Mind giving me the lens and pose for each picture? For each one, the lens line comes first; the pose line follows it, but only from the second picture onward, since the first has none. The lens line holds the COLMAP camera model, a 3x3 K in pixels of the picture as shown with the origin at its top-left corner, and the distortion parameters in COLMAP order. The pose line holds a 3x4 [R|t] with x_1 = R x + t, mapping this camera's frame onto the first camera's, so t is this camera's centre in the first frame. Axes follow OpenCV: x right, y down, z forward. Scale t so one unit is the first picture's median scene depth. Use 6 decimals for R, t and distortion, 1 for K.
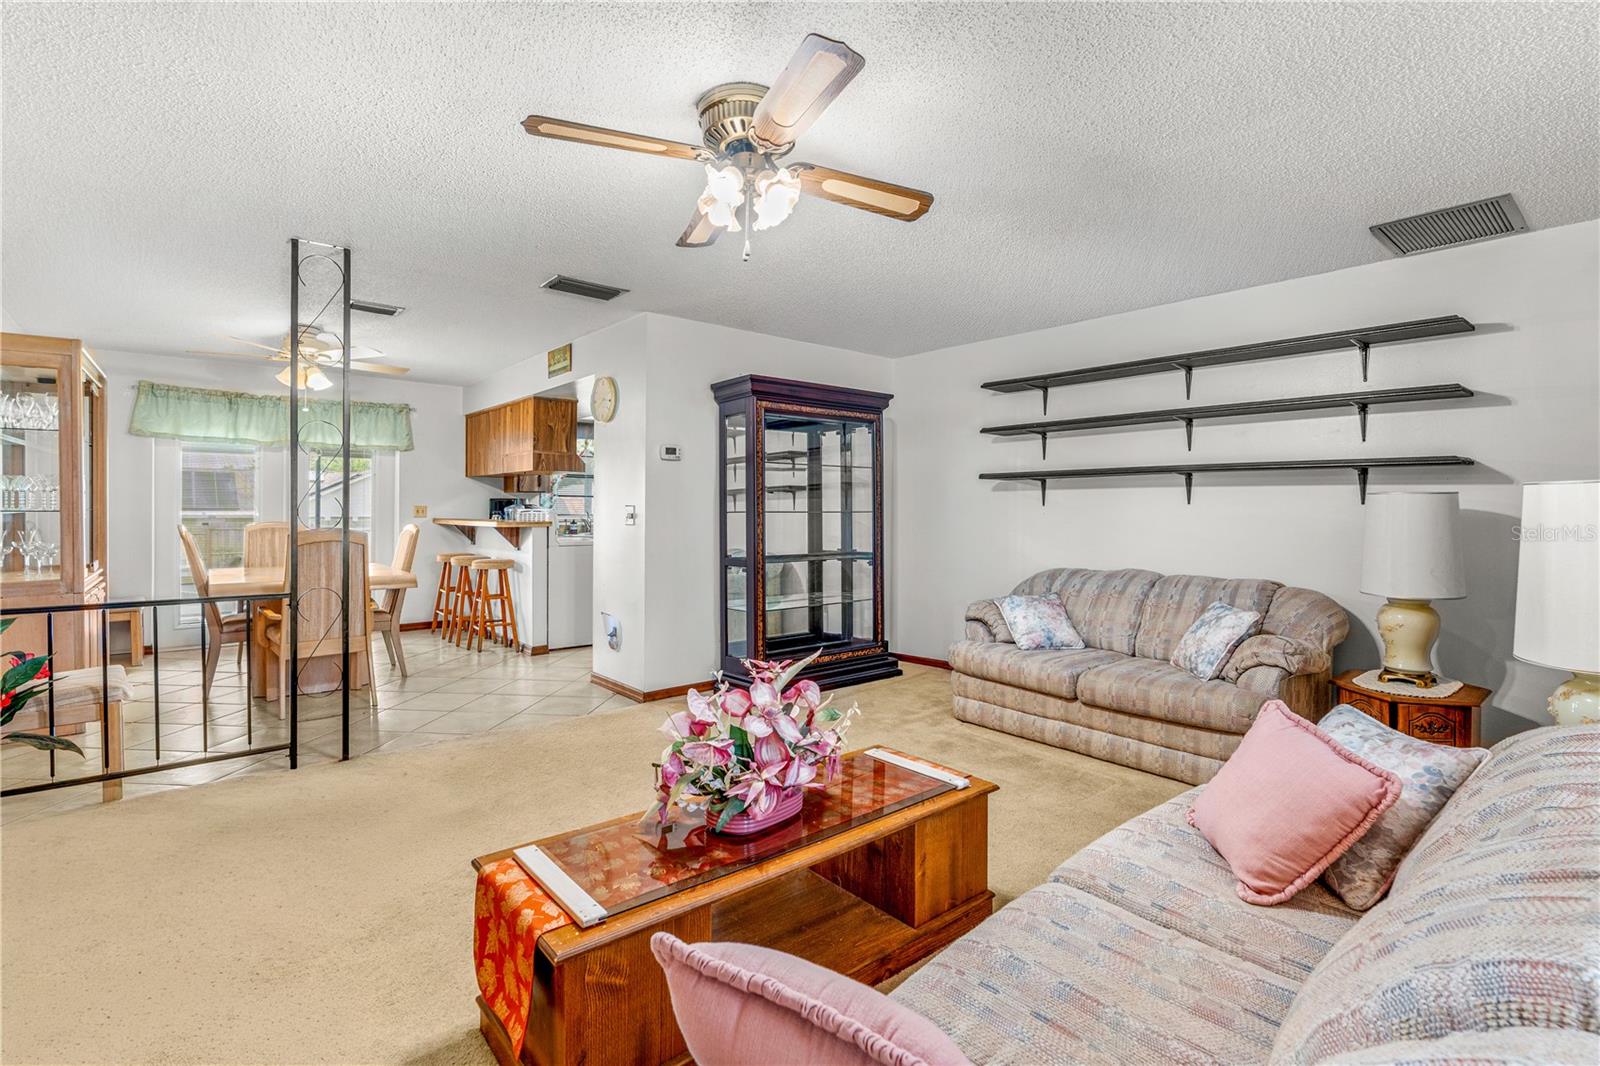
lens RADIAL K [[746.2, 0, 814.8], [0, 746.2, 505.1], [0, 0, 1]] dist [-0.000527, -0.000003]
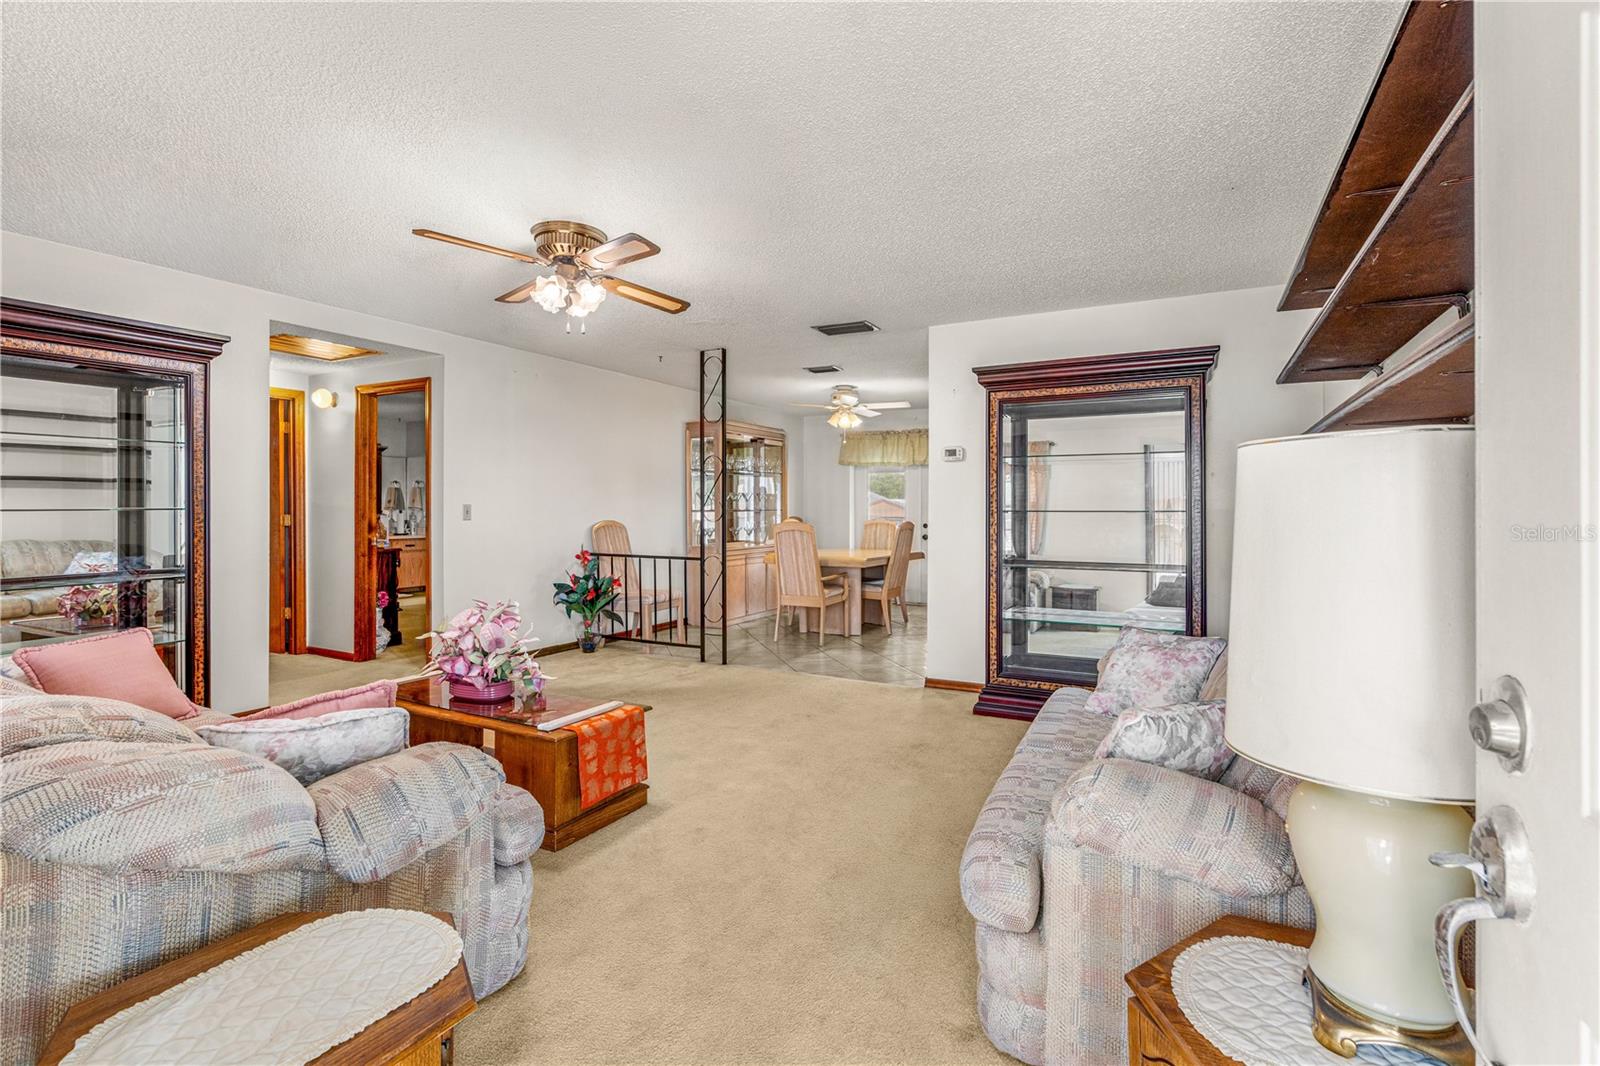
lens RADIAL K [[746.2, 0, 814.8], [0, 746.2, 505.1], [0, 0, 1]] dist [-0.000527, -0.000003]
pose [[0.365319, -0.008679, -0.930842, 0.697956], [0.002277, 0.999962, -0.008430, 0.008508], [0.930880, 0.000960, 0.365325, 0.438421]]
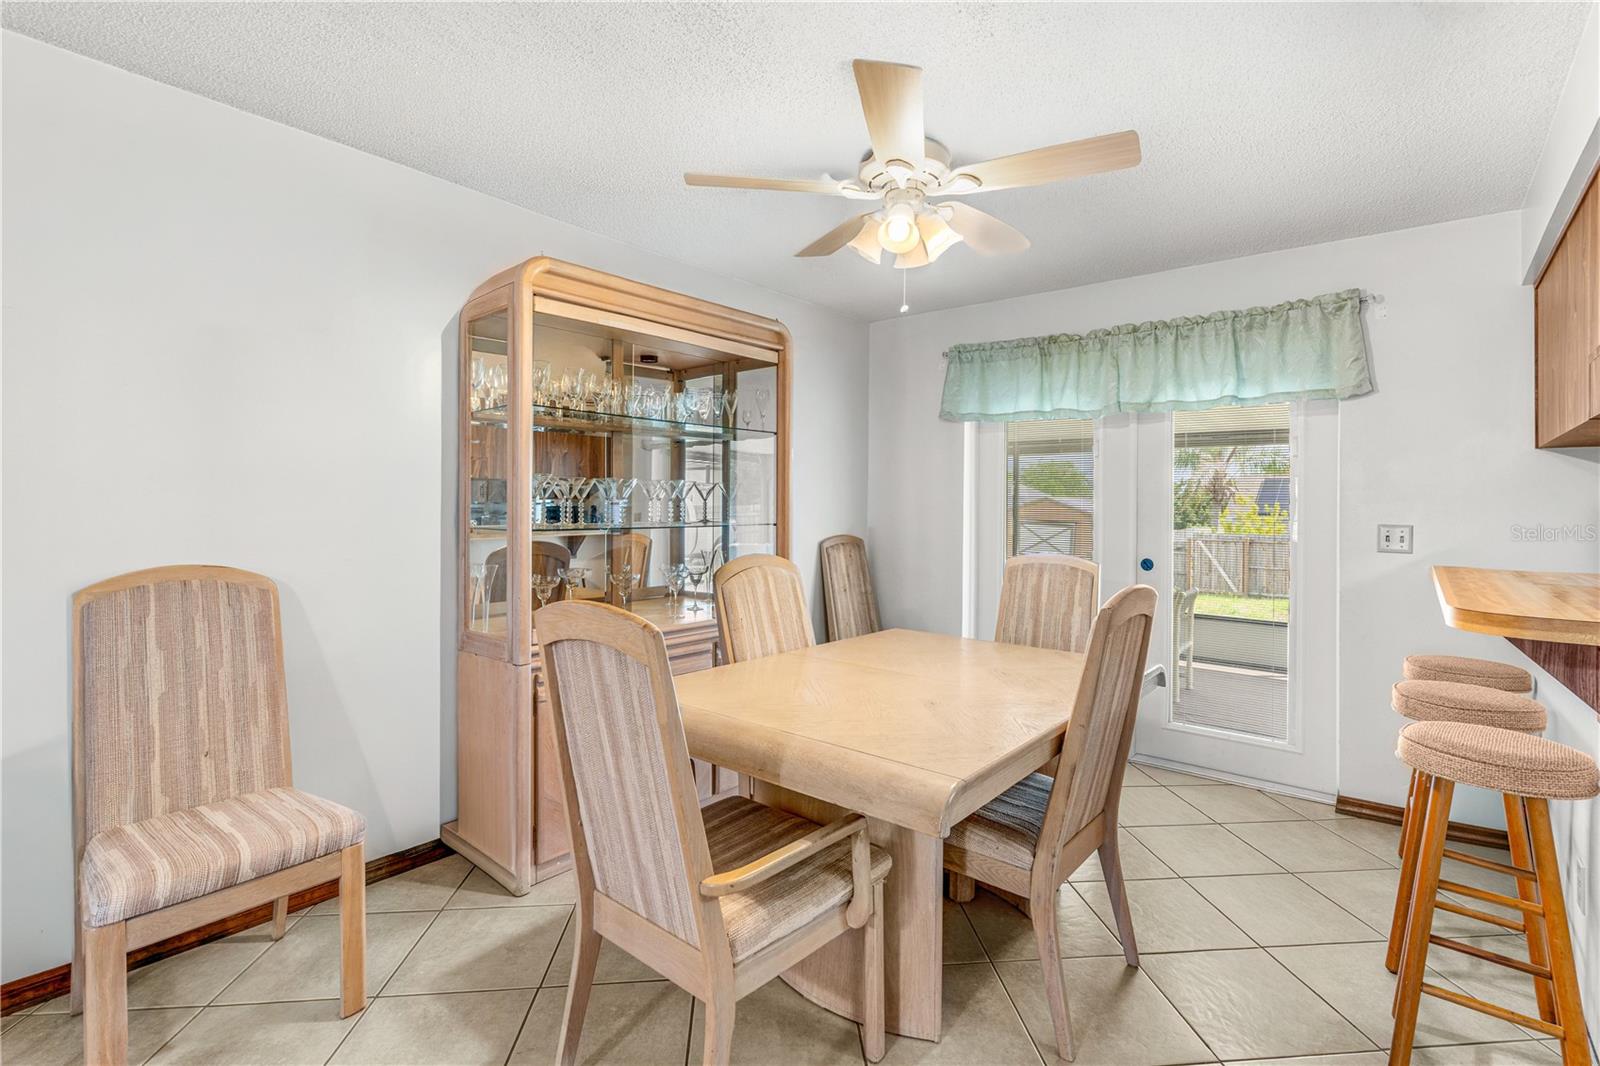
lens RADIAL K [[746.2, 0, 814.8], [0, 746.2, 505.1], [0, 0, 1]] dist [-0.000527, -0.000003]
pose [[0.161413, 0.003732, -0.986880, -0.246492], [-0.005215, 0.999982, 0.002928, -0.013027], [0.986873, 0.004674, 0.161429, 0.922177]]
